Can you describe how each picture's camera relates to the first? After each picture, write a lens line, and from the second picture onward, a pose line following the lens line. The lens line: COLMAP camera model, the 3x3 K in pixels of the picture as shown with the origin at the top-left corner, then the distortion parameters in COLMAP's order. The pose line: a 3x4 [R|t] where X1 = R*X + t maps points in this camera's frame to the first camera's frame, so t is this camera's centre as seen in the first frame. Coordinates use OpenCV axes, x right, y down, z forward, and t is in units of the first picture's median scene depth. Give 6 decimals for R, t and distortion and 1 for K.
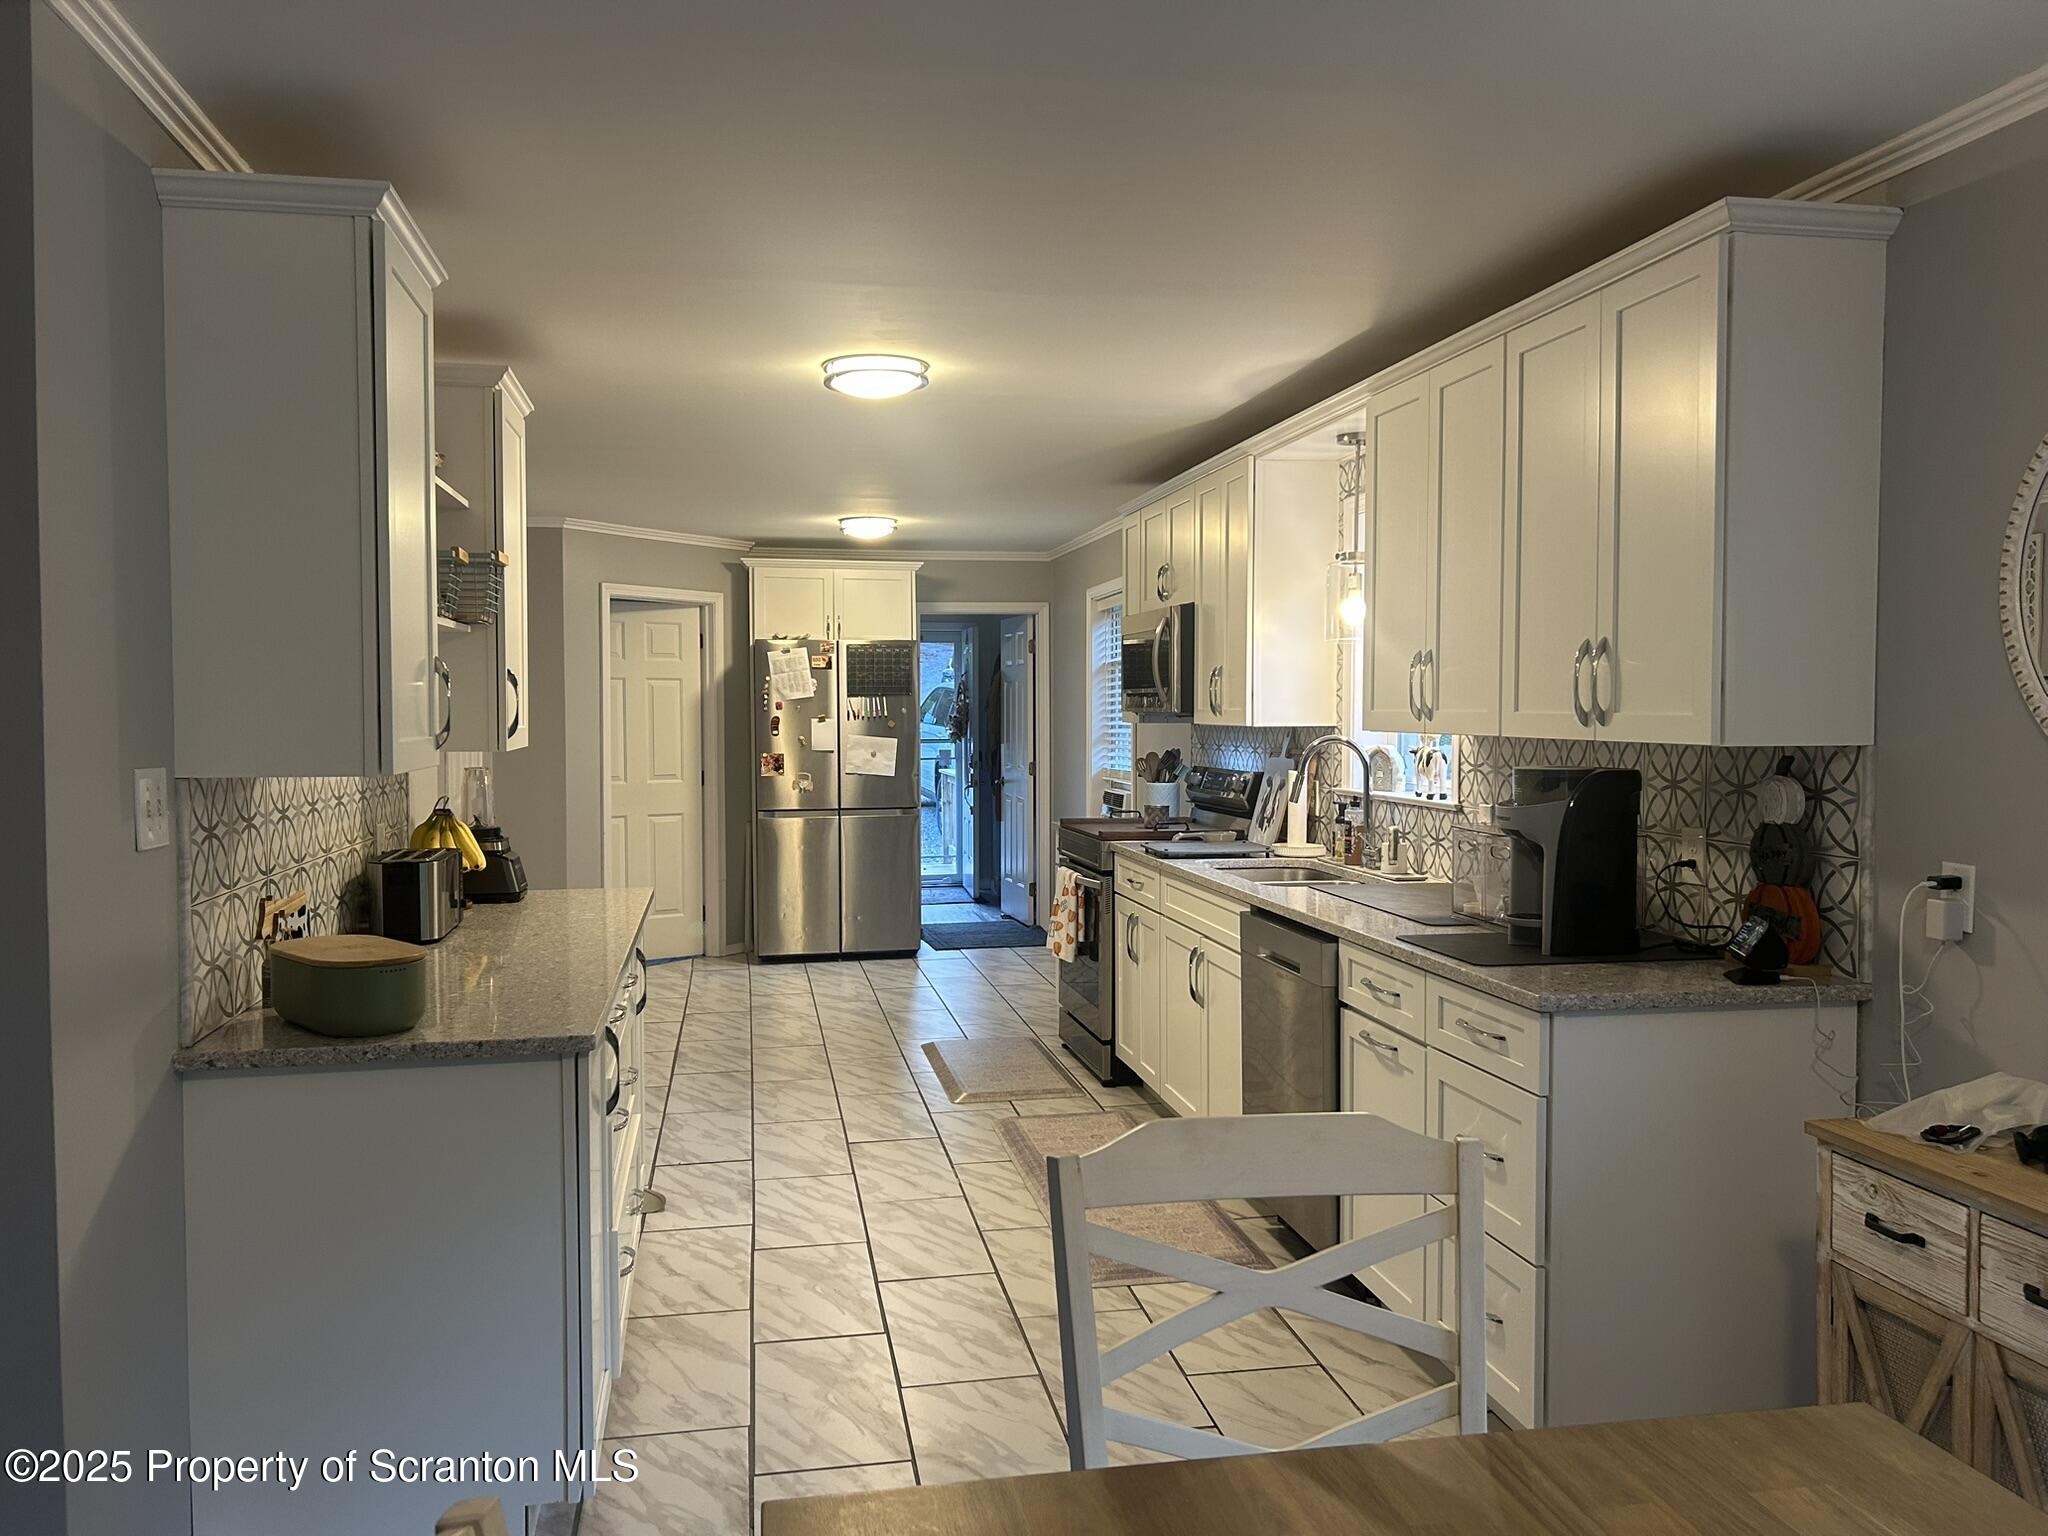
lens RADIAL K [[1535.9, 0, 1024.0], [0, 1535.9, 768.0], [0, 0, 1]] dist [0.118634, -0.195430]
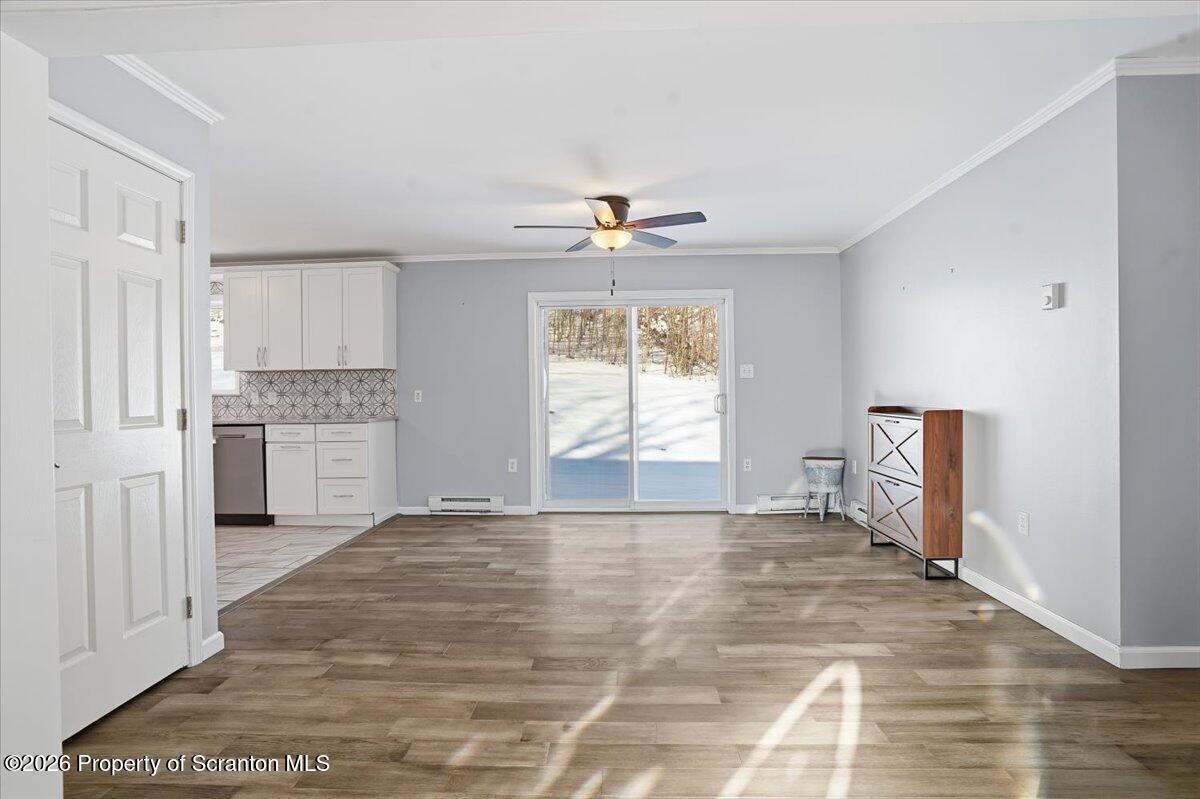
lens RADIAL K [[594.4, 0, 595.7], [0, 594.4, 399.0], [0, 0, 1]] dist [-0.073088, 0.032348]
pose [[0.242971, -0.012355, 0.969955, -0.731791], [0.051907, 0.998652, -0.000282, 0.072024], [-0.968644, 0.050416, 0.243285, -0.064967]]
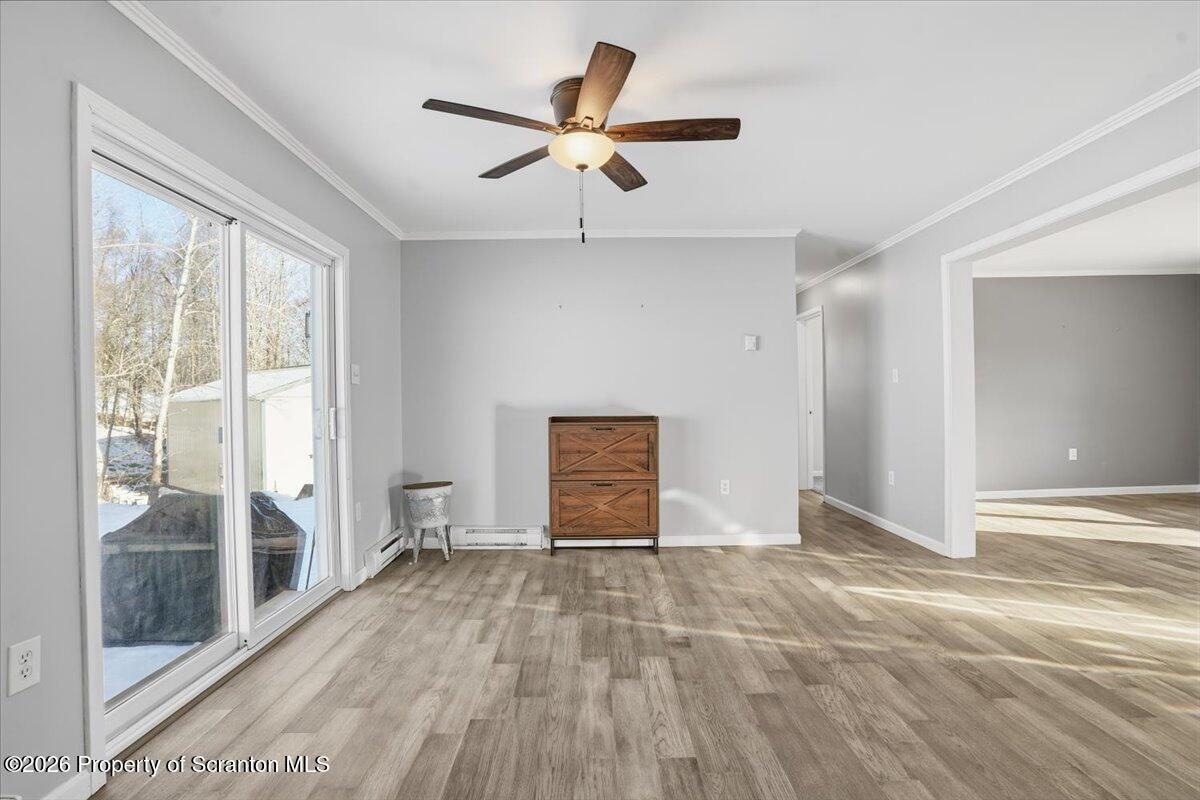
lens RADIAL K [[594.4, 0, 595.7], [0, 594.4, 399.5], [0, 0, 1]] dist [-0.073088, 0.032348]
pose [[-0.982095, 0.013551, 0.187900, 0.000476], [0.021179, 0.999028, 0.038649, 0.042817], [-0.187193, 0.041937, -0.981428, 0.636858]]
